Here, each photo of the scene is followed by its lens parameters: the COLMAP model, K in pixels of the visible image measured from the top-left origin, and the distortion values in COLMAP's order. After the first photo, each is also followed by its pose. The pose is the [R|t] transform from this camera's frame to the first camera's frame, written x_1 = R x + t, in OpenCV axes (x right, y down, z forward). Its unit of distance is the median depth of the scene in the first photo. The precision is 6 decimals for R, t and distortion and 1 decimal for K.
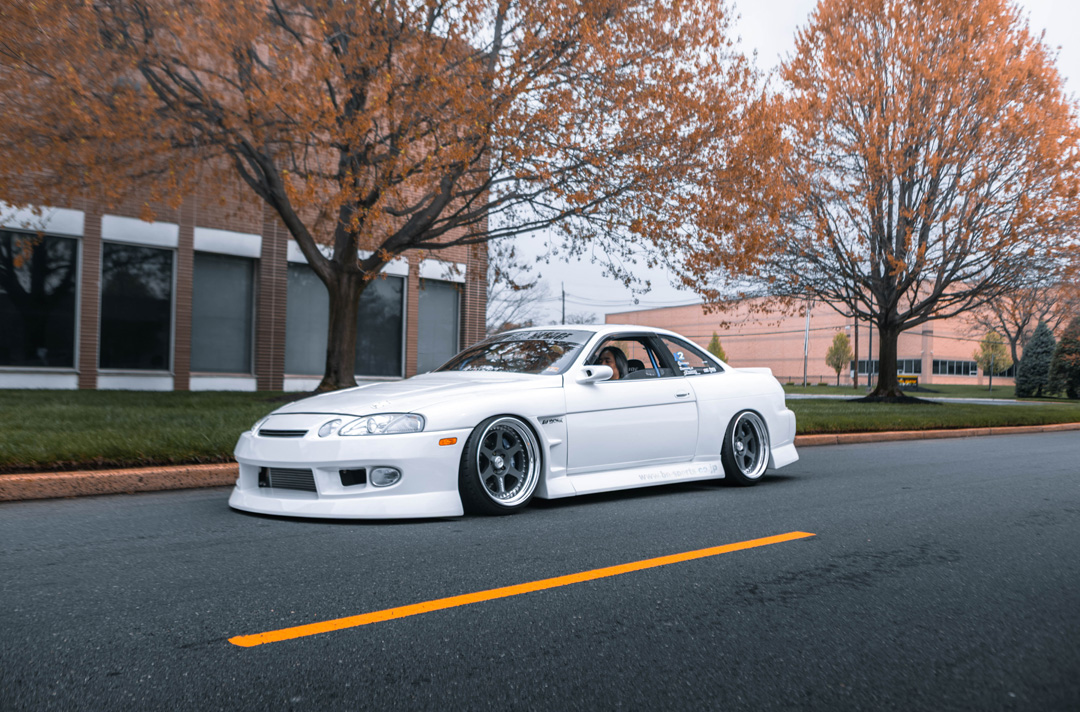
lens RADIAL K [[1031.2, 0, 540.0], [0, 1031.2, 356.0], [0, 0, 1]] dist [-0.000401, -0.007796]
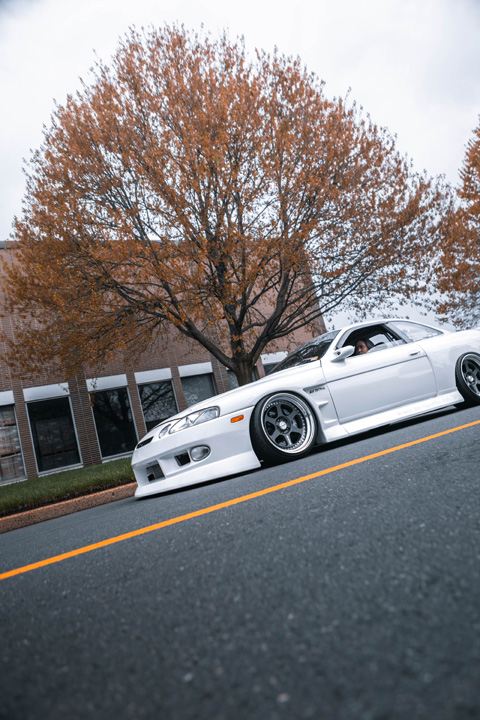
lens RADIAL K [[499.4, 0, 240.0], [0, 499.4, 360.0], [0, 0, 1]] dist [-0.006908, -0.003347]
pose [[0.920135, -0.293087, -0.259713, 0.108564], [0.265296, 0.954370, -0.137097, 0.092171], [0.288043, 0.057247, 0.955905, 0.302306]]
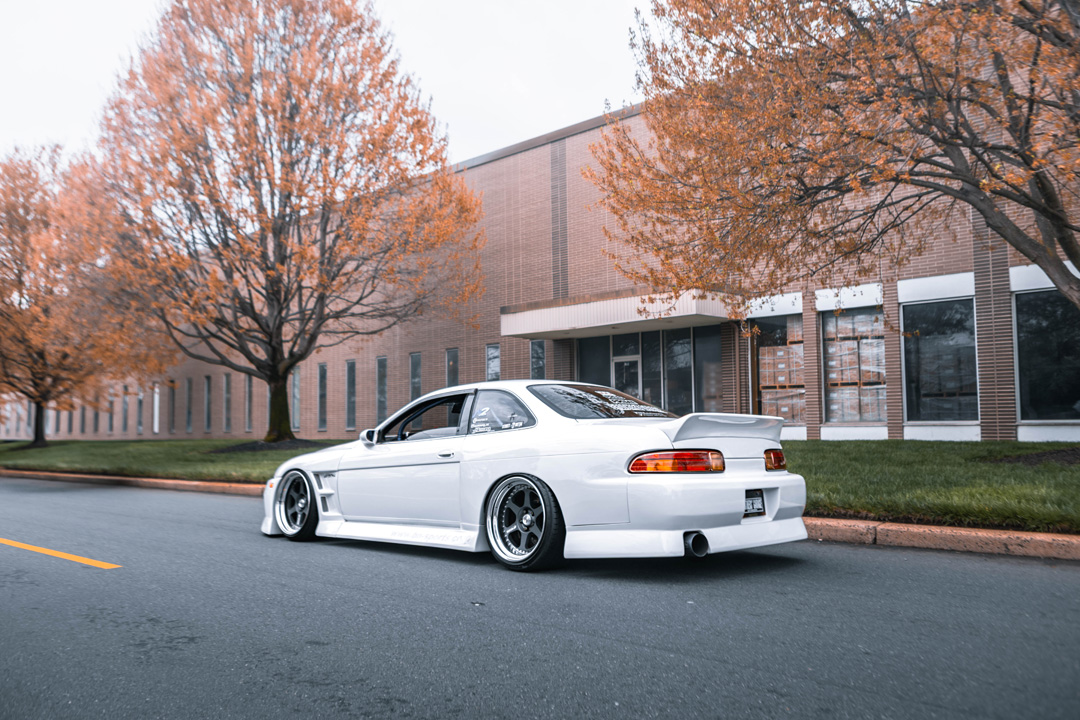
lens RADIAL K [[914.8, 0, 540.0], [0, 914.8, 360.0], [0, 0, 1]] dist [-0.000507, -0.000152]
pose [[-0.030977, -0.088094, -0.995630, 1.139619], [0.045875, 0.994933, -0.089460, 0.035937], [0.998467, -0.048446, -0.026778, 1.310057]]
